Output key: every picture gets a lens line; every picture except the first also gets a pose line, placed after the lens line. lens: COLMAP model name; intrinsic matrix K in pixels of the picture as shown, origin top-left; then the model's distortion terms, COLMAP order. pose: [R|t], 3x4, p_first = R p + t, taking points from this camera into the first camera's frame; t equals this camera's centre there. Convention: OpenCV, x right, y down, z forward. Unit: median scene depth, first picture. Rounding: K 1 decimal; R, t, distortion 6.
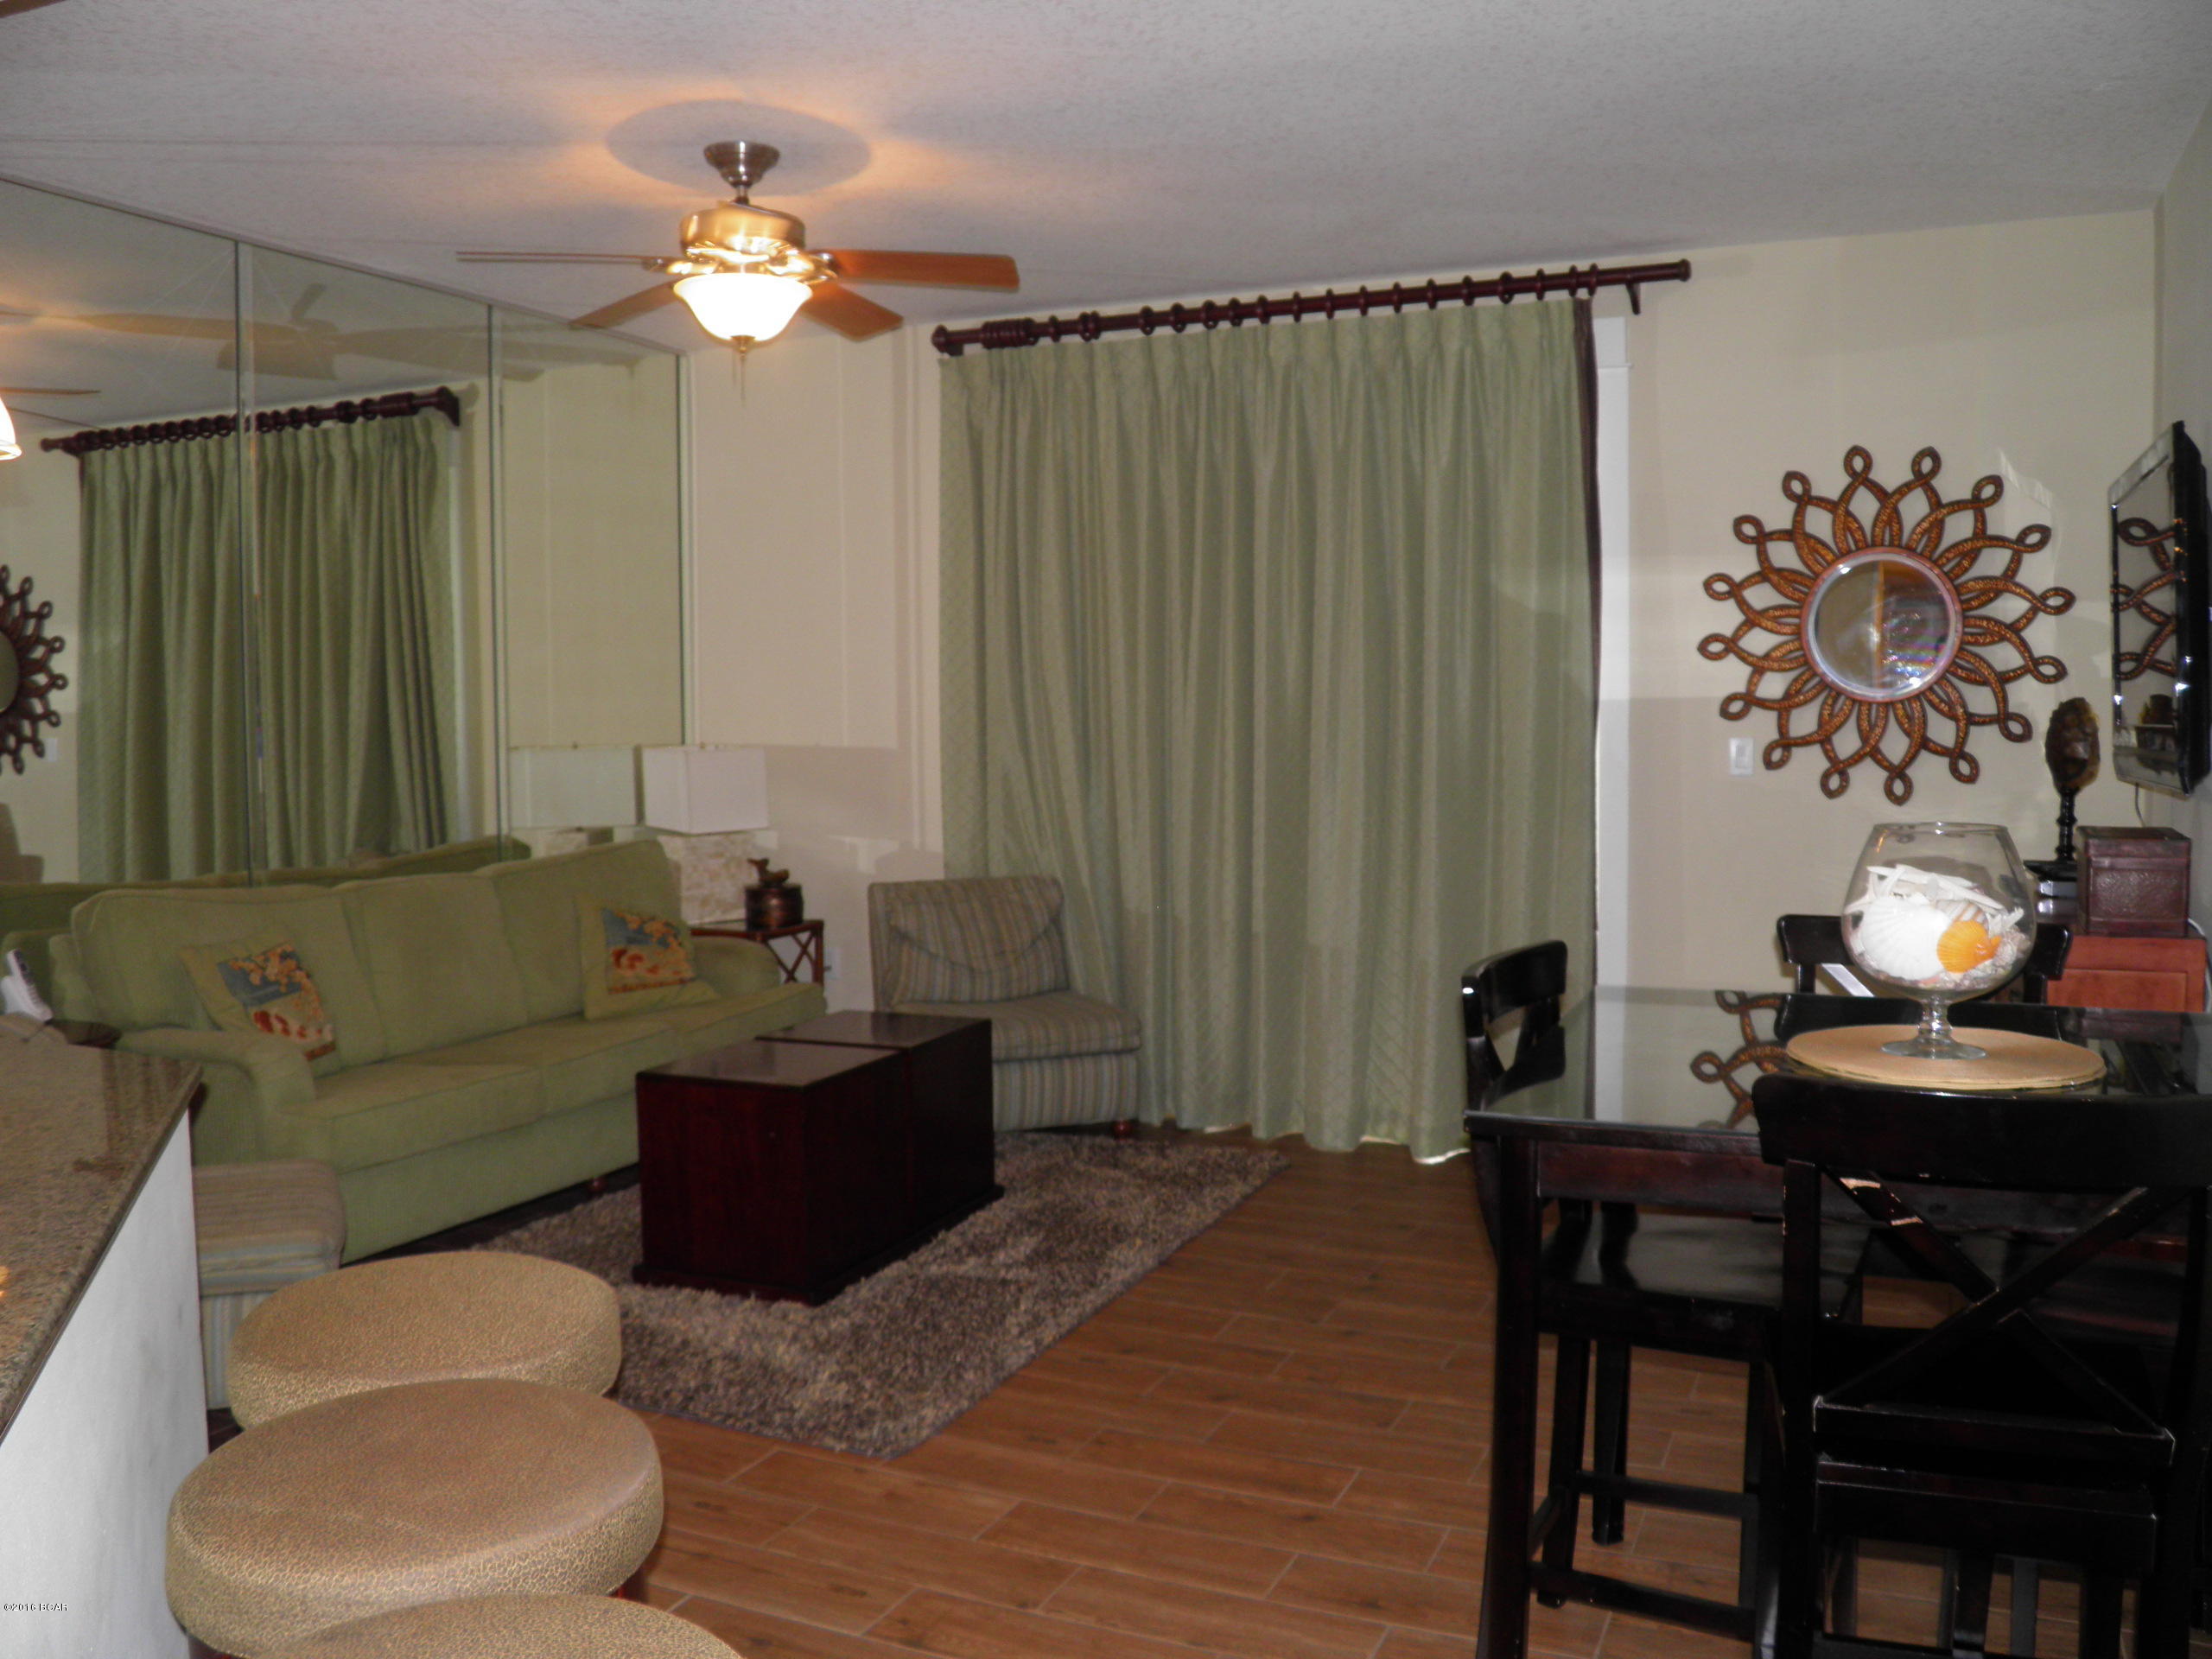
lens RADIAL K [[1828.9, 0, 1096.5], [0, 1828.9, 842.3], [0, 0, 1]] dist [-0.146452, 0.106136]
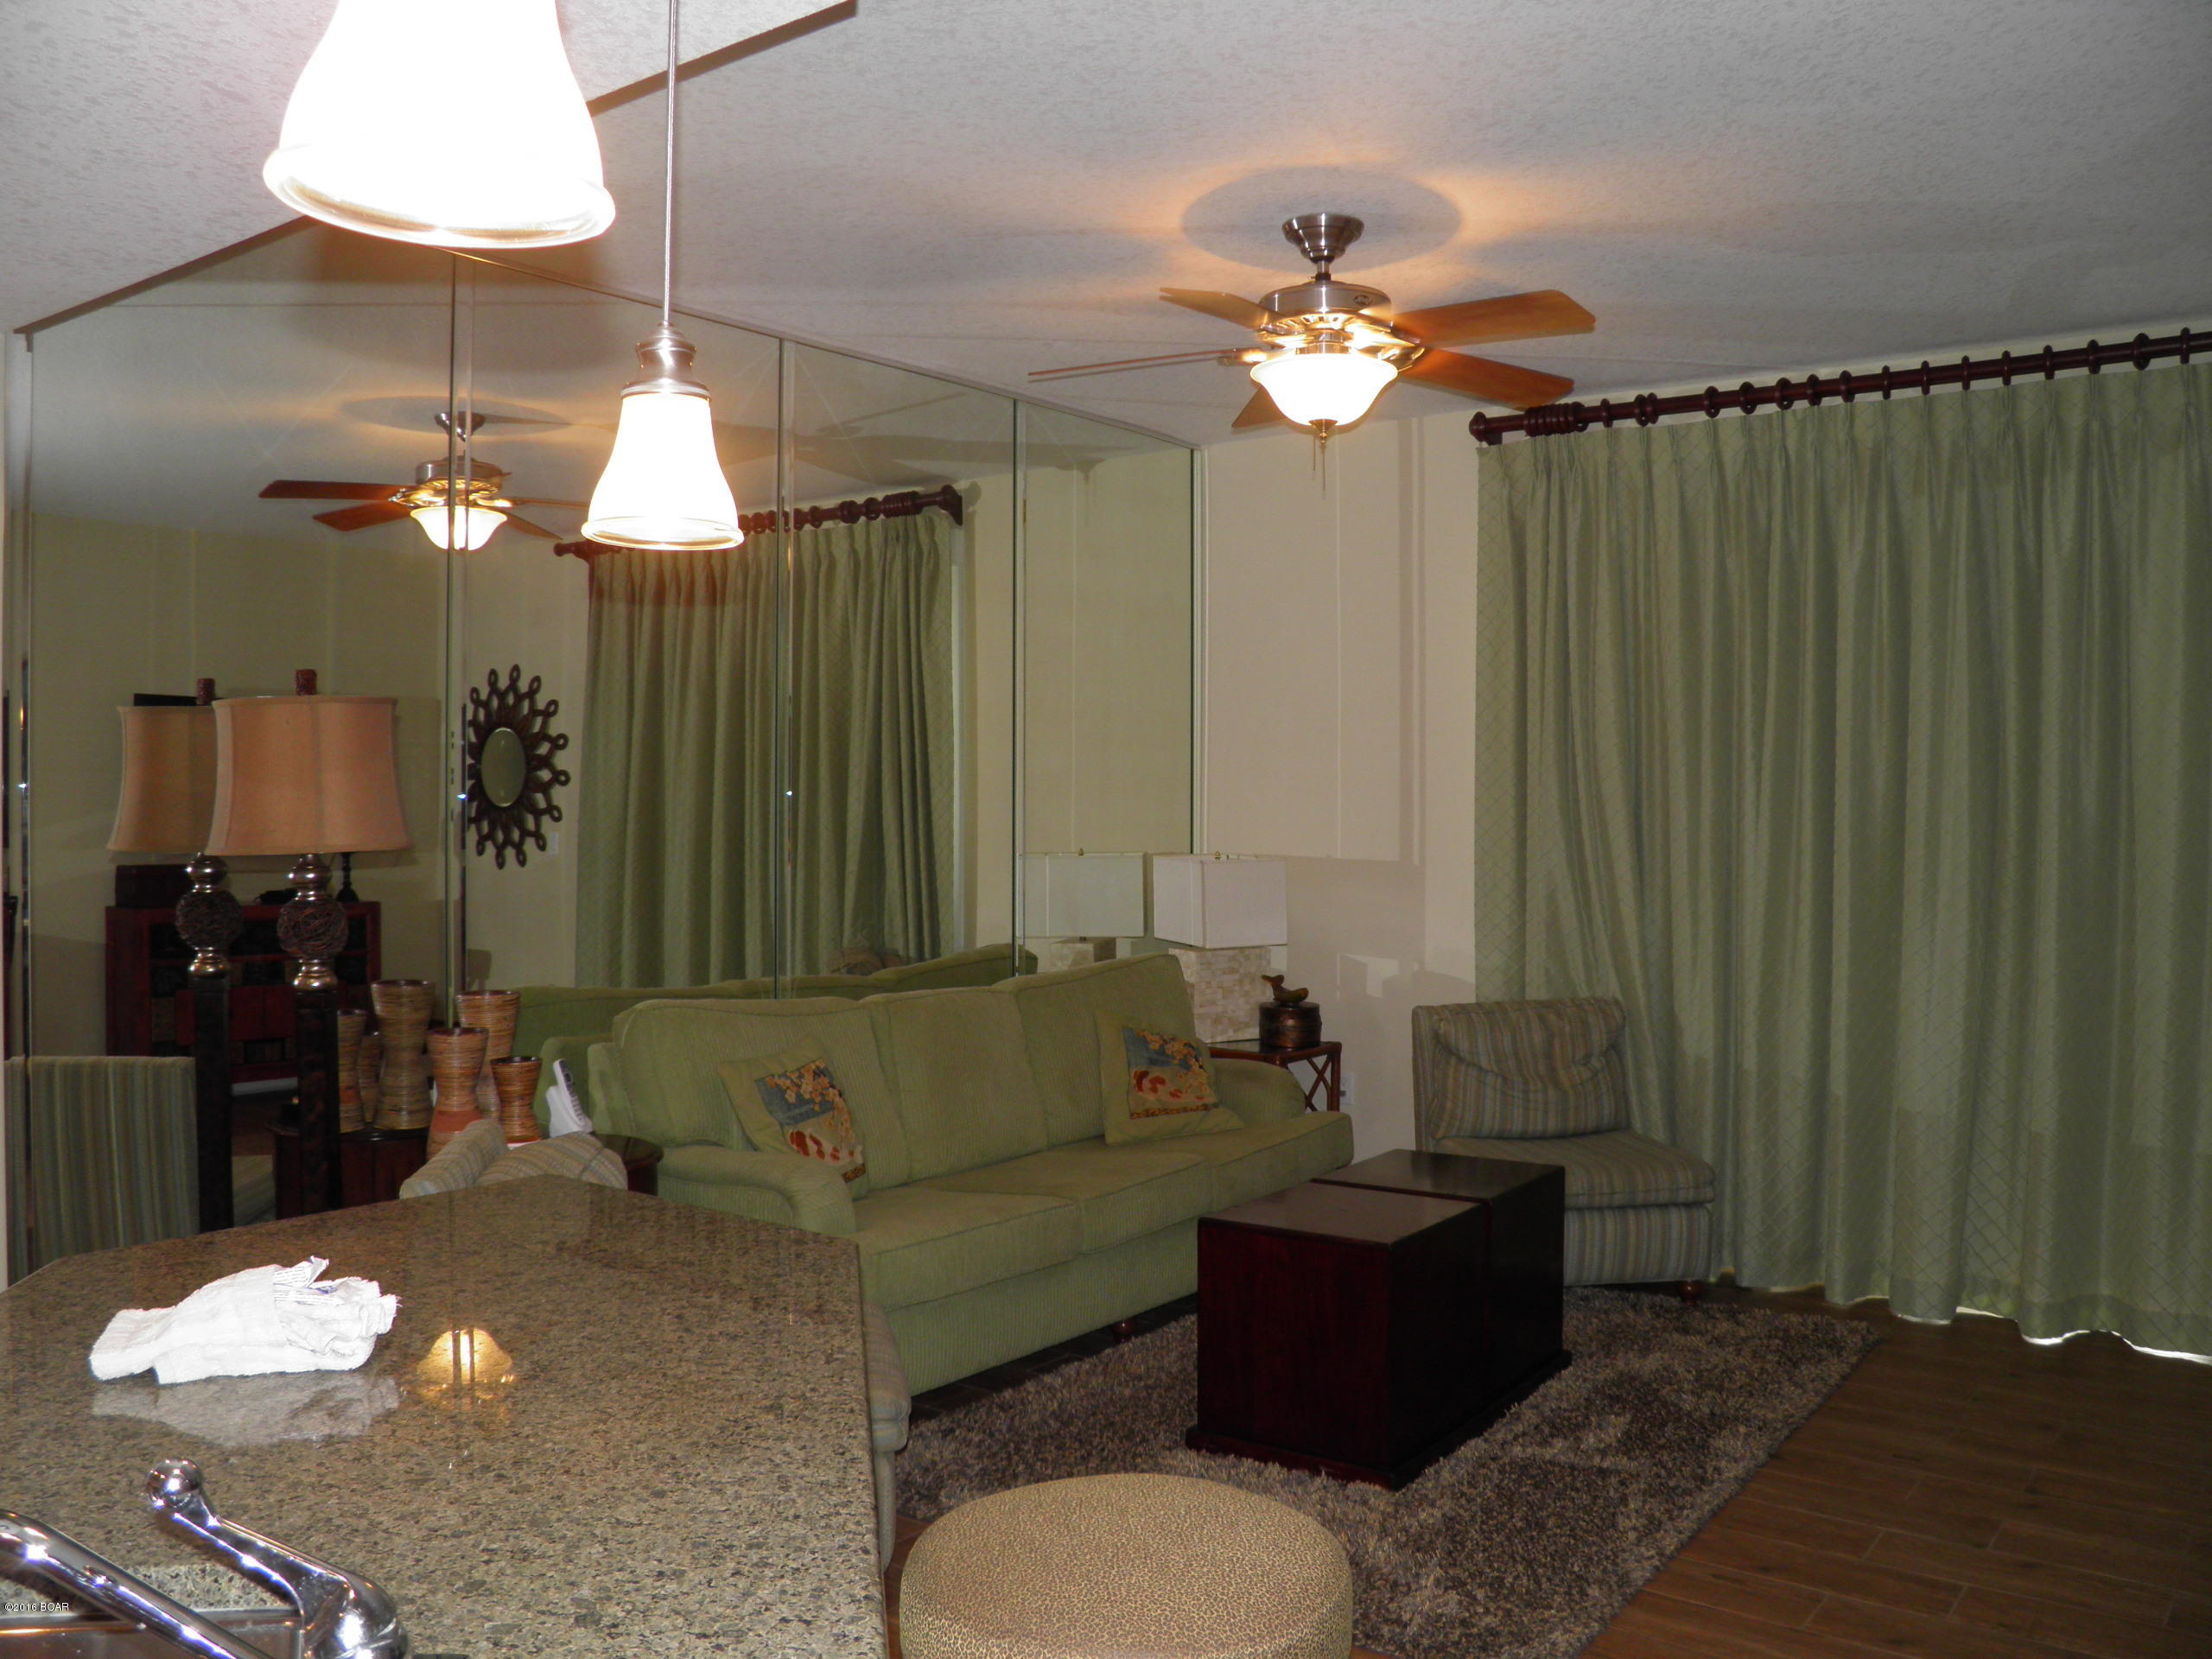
lens RADIAL K [[1828.9, 0, 1100.1], [0, 1828.9, 838.6], [0, 0, 1]] dist [-0.146452, 0.106136]
pose [[0.976184, 0.011983, -0.216614, -0.088806], [-0.023977, 0.998316, -0.052827, -0.012495], [0.215616, 0.056763, 0.974827, 0.066719]]
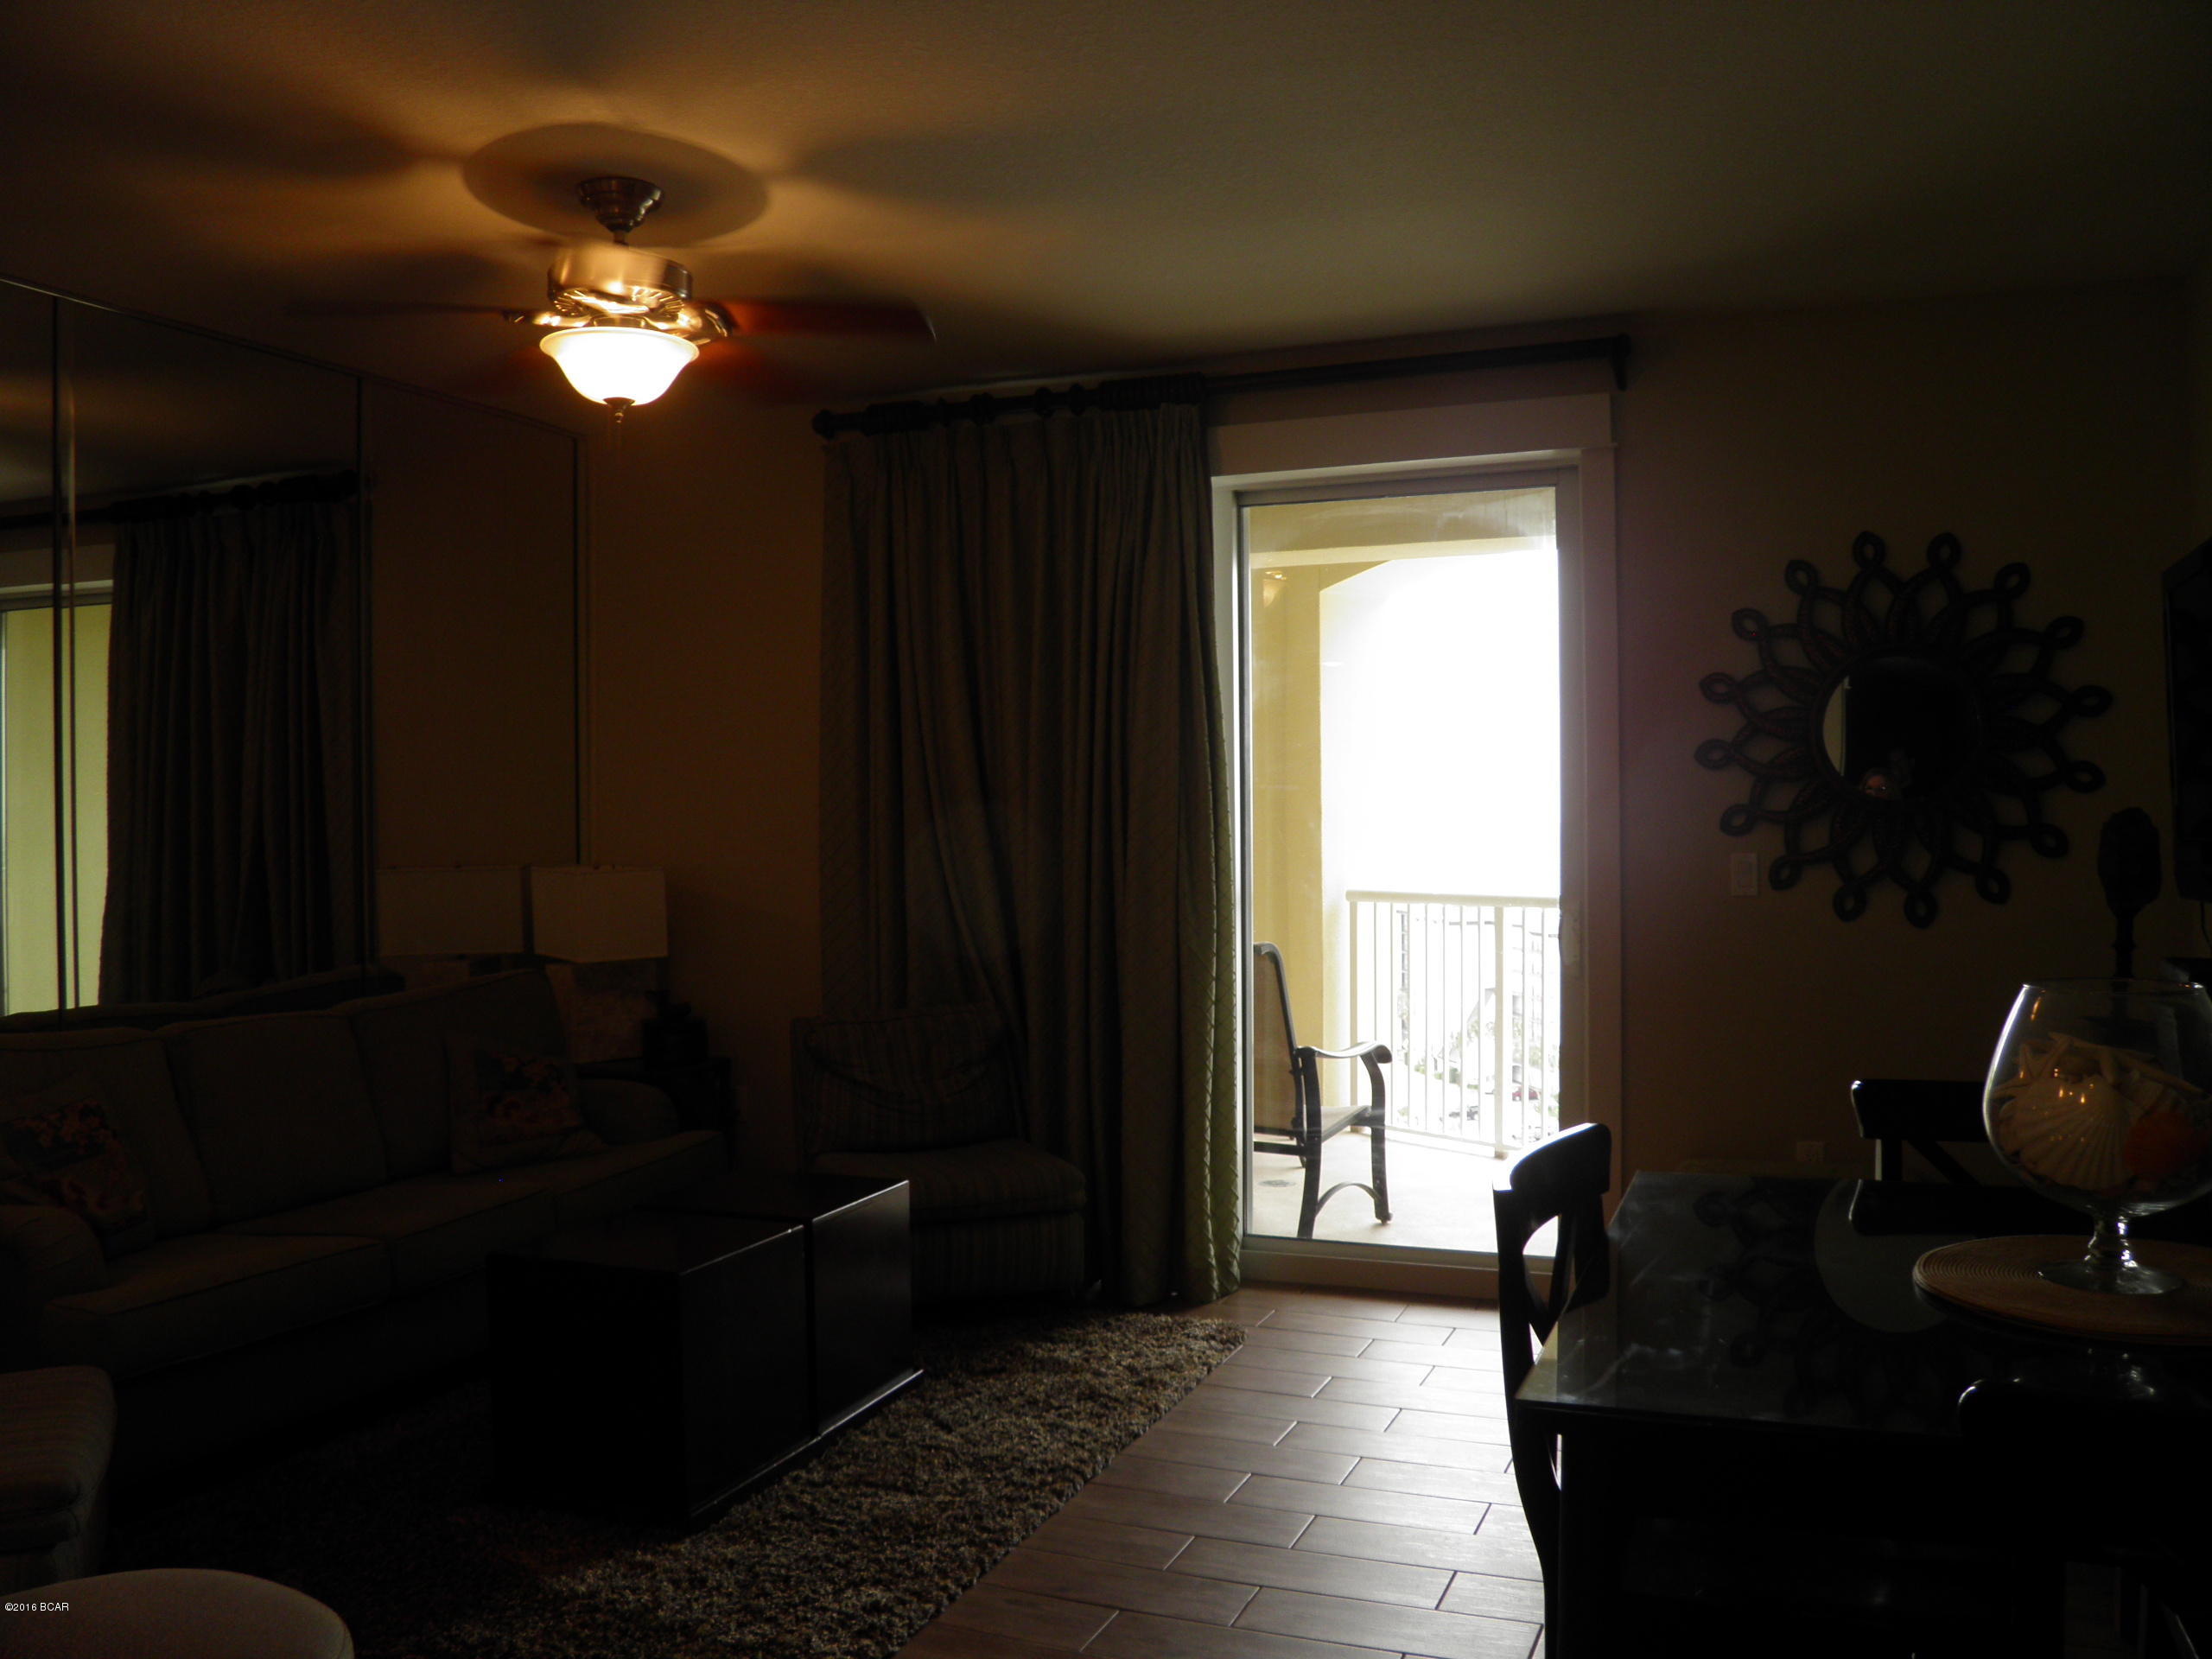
lens RADIAL K [[1828.9, 0, 1108.7], [0, 1828.9, 842.9], [0, 0, 1]] dist [-0.146452, 0.106136]
pose [[0.999306, -0.002000, 0.037184, 0.006077], [0.004191, 0.998253, -0.058944, -0.012699], [-0.037001, 0.059059, 0.997569, 0.115375]]
